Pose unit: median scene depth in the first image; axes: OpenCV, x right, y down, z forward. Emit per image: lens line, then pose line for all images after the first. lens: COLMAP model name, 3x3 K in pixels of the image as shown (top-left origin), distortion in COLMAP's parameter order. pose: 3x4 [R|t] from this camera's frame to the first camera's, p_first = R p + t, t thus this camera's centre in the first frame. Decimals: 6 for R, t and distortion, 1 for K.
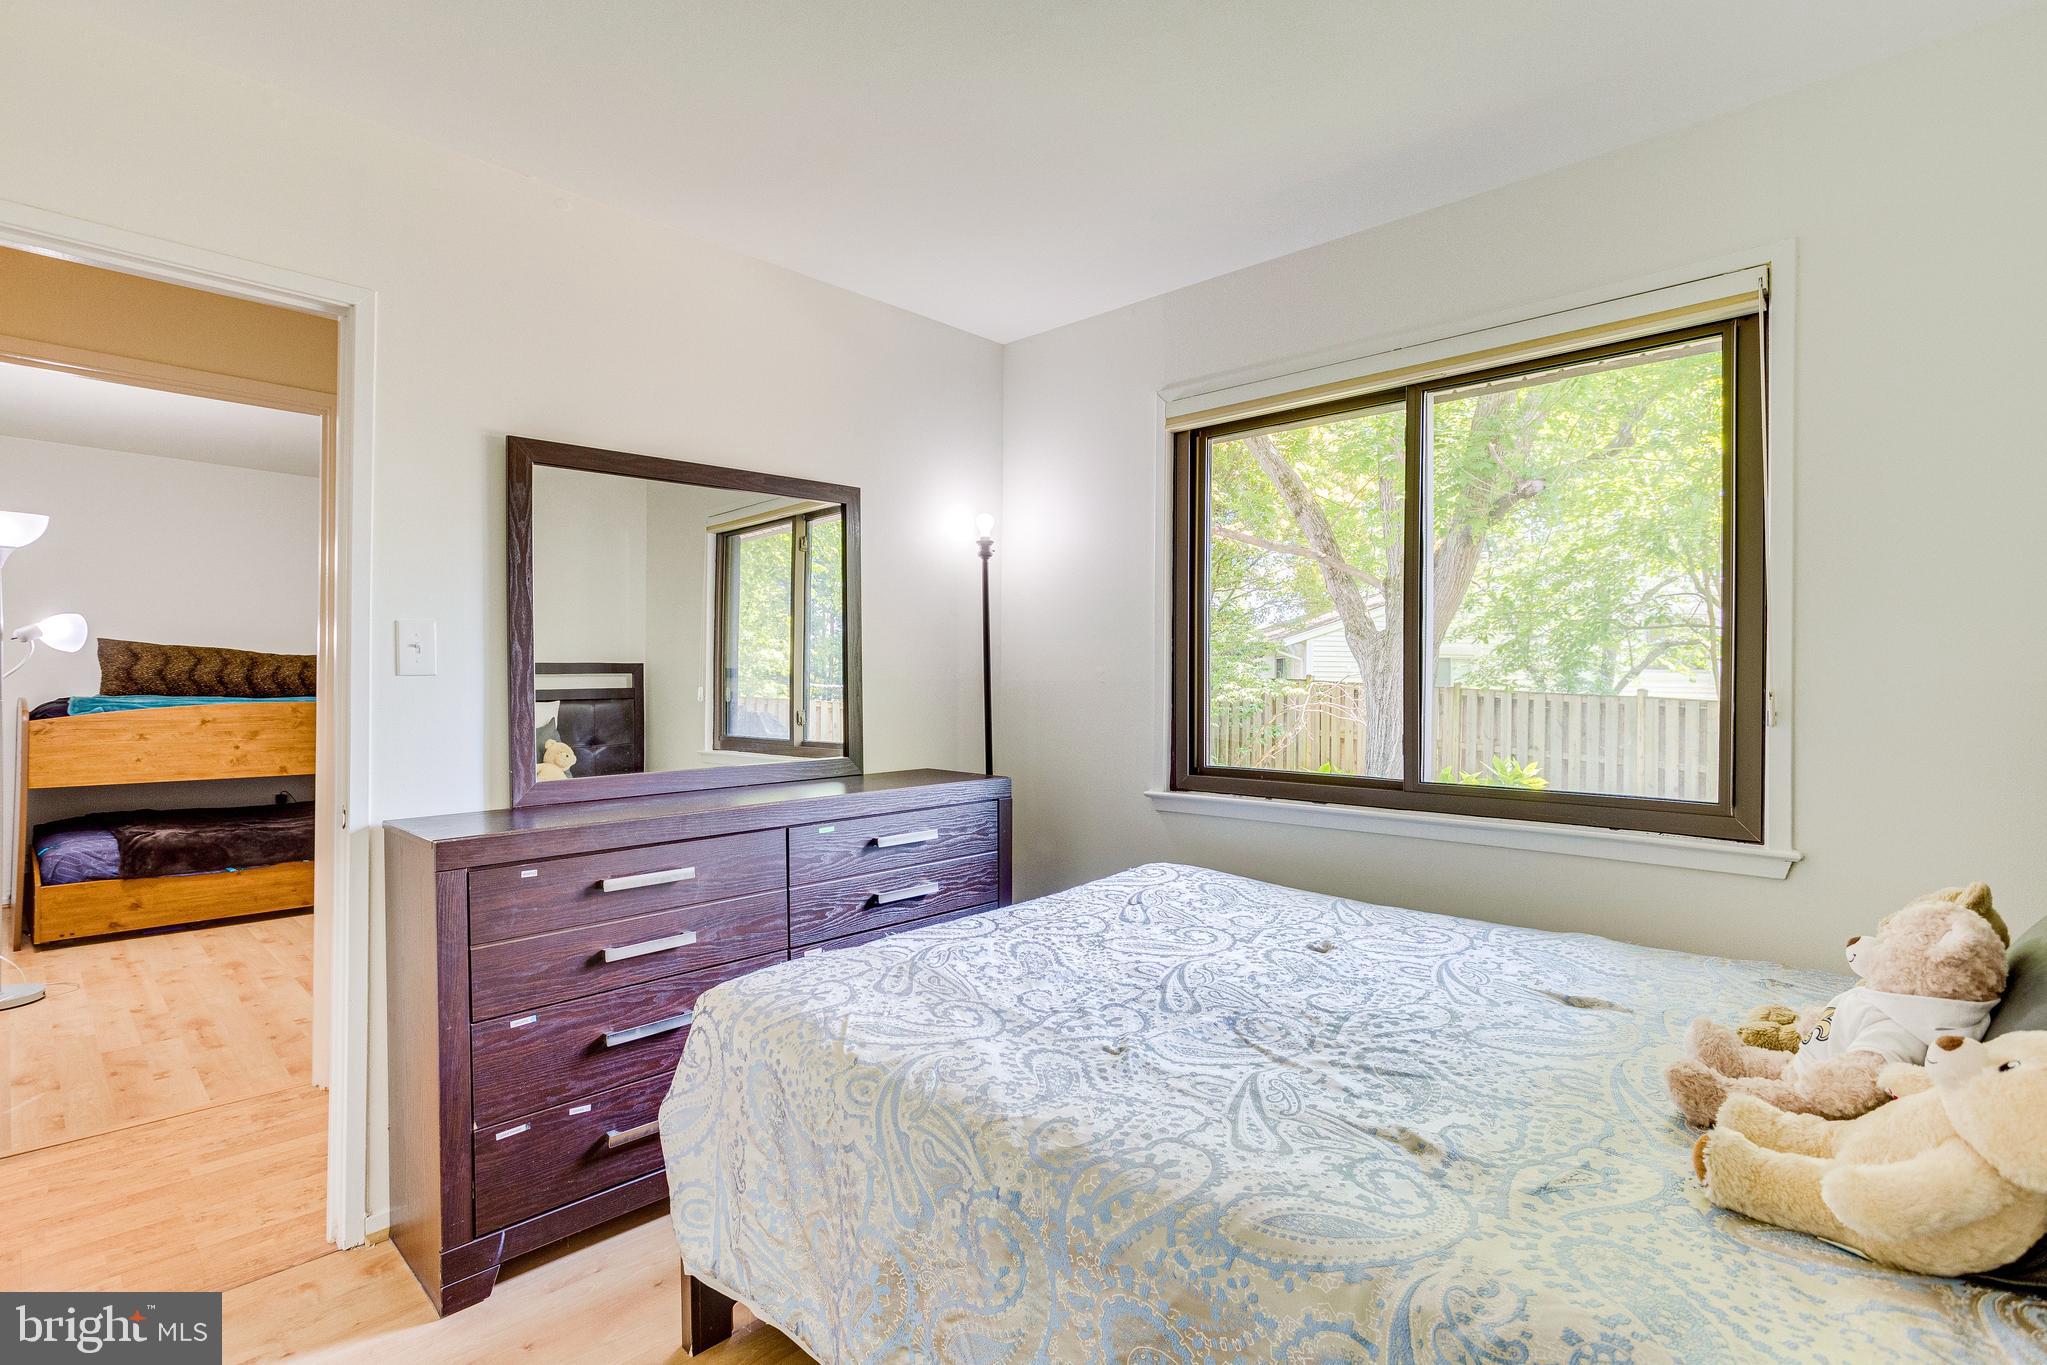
lens RADIAL K [[1007.5, 0, 1013.9], [0, 1007.5, 665.2], [0, 0, 1]] dist [-0.028937, 0.020173]
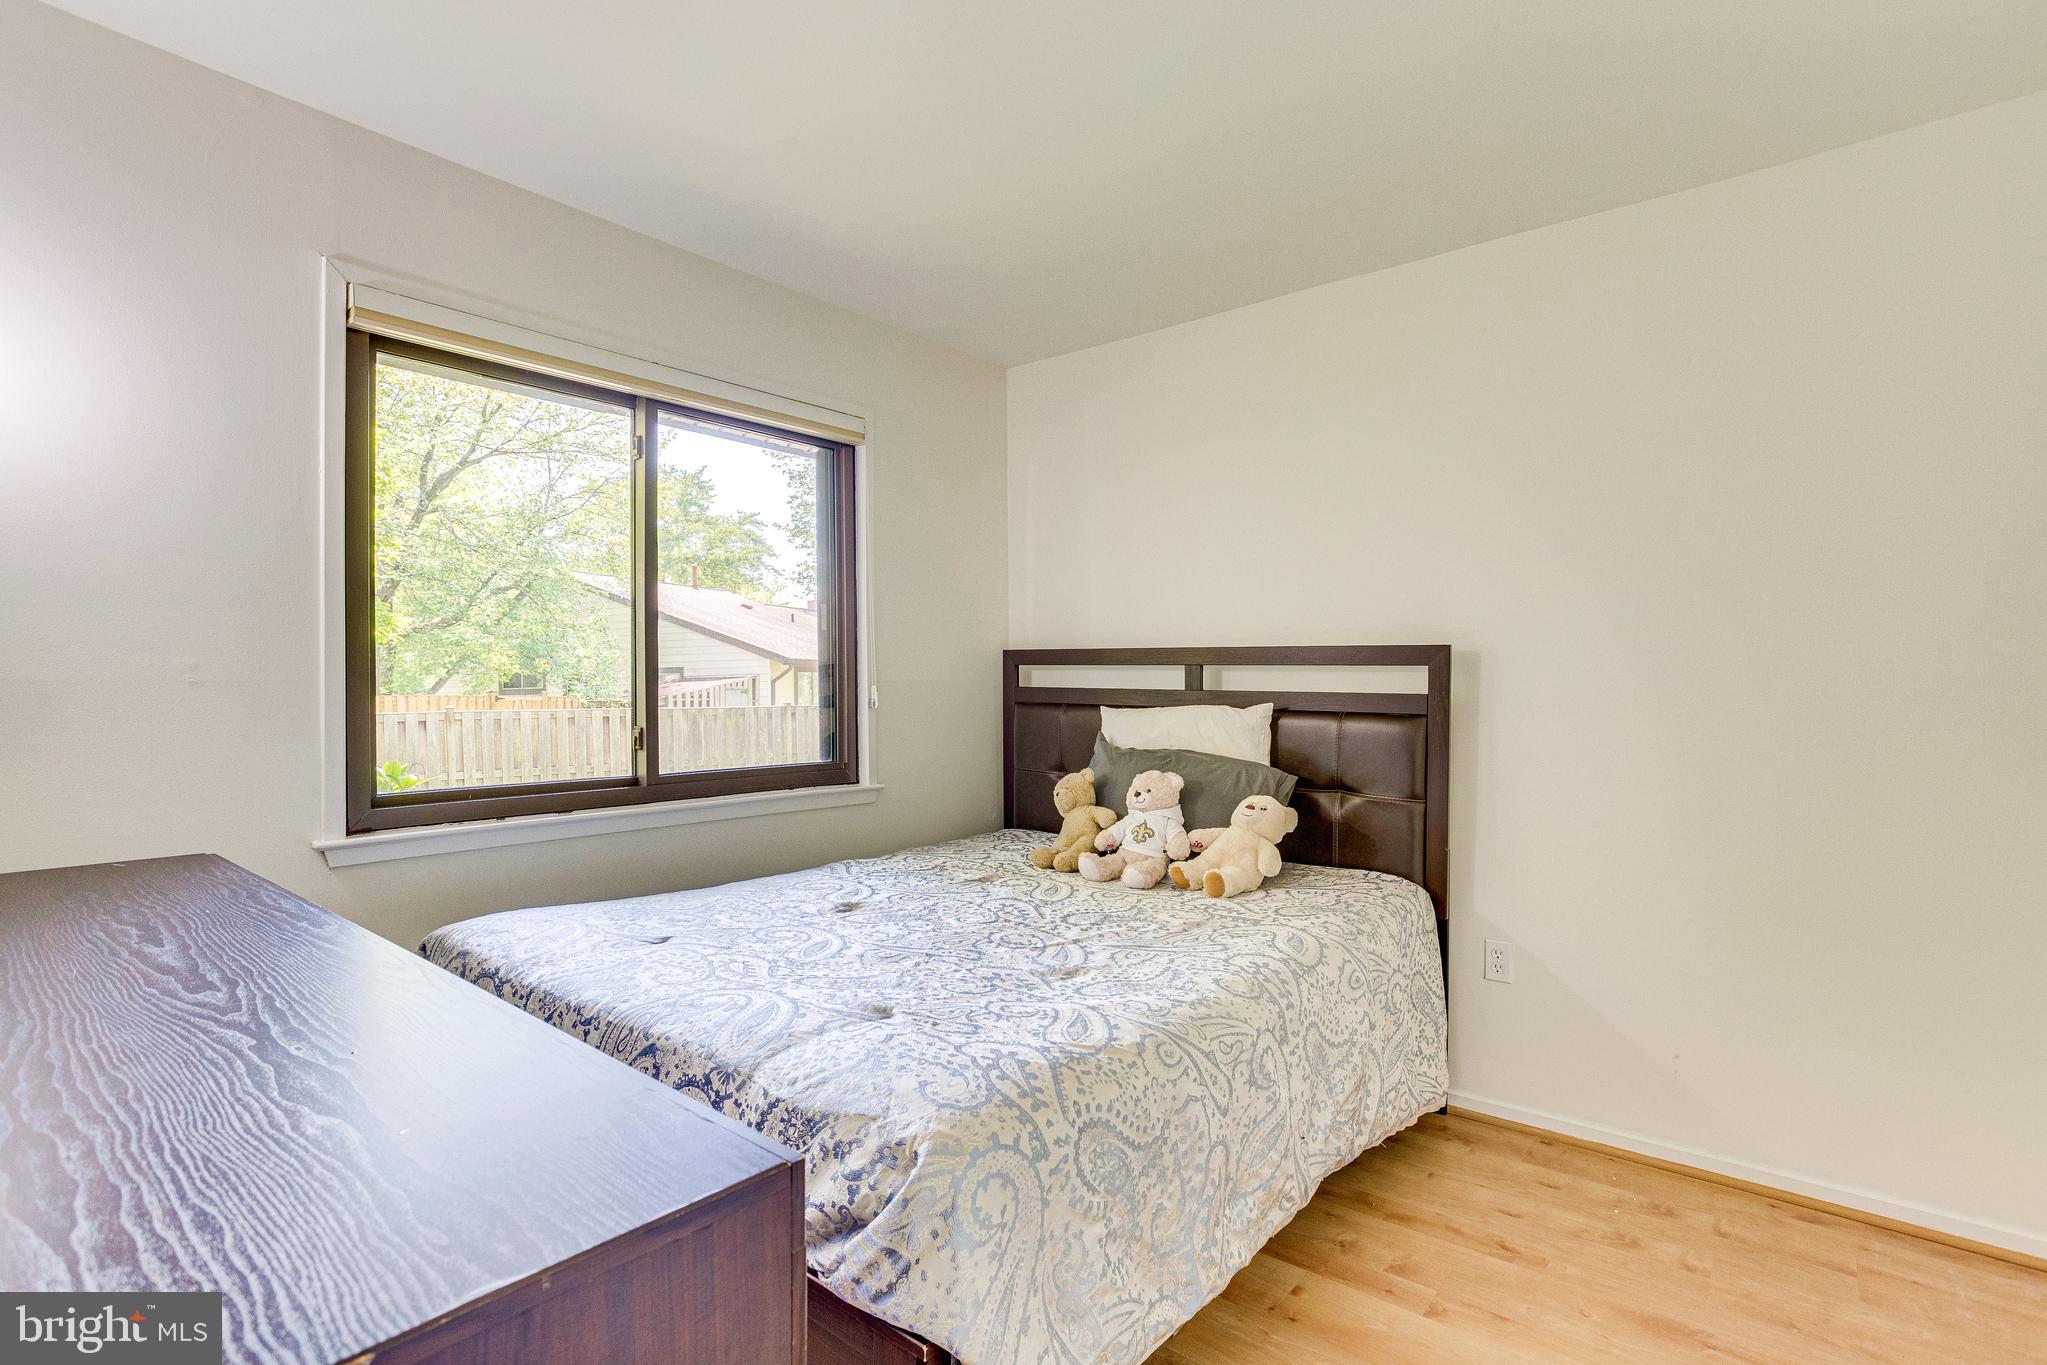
lens RADIAL K [[1007.5, 0, 1010.3], [0, 1007.5, 682.6], [0, 0, 1]] dist [-0.028937, 0.020173]
pose [[-0.083105, -0.000855, 0.996540, -0.757833], [-0.015530, 0.999879, -0.000437, 0.013721], [-0.996420, -0.015513, -0.083108, 0.785954]]
